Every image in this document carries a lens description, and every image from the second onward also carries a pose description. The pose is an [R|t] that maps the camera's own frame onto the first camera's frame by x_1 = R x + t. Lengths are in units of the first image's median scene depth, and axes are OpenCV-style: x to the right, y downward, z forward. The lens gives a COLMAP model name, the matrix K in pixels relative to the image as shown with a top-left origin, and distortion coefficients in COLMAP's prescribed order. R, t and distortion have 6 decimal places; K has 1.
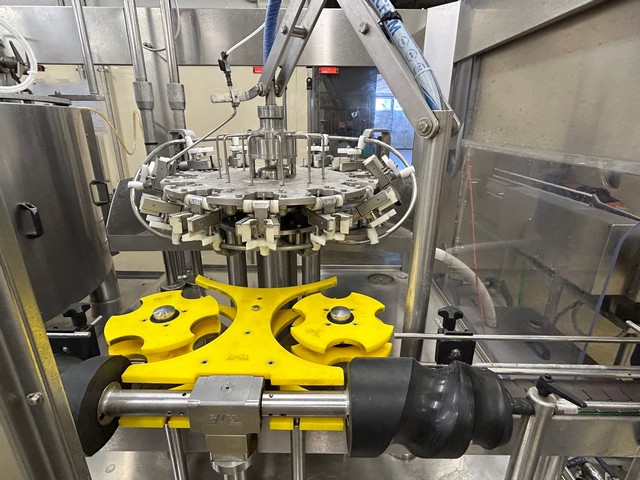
lens RADIAL K [[329.4, 0, 318.9], [0, 329.4, 238.6], [0, 0, 1]] dist [0.005962, 0.000757]
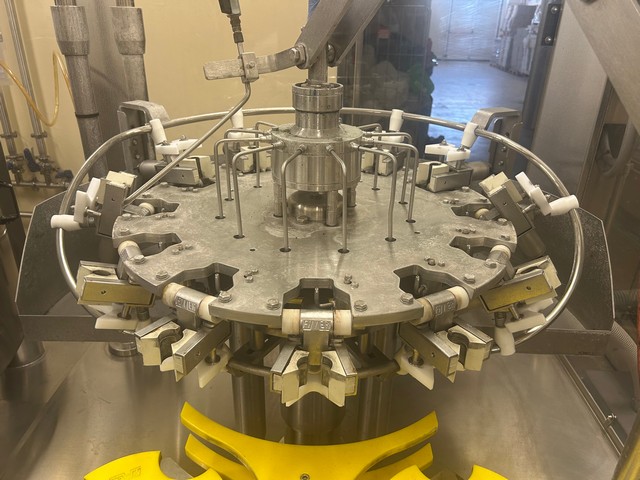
lens RADIAL K [[481.0, 0, 322.5], [0, 481.0, 240.8], [0, 0, 1]] dist [0.022711, -0.011884]
pose [[0.999761, 0.019286, -0.010292, -0.119689], [-0.018057, 0.993928, 0.108537, -0.228925], [0.012323, -0.108325, 0.994039, 0.204600]]
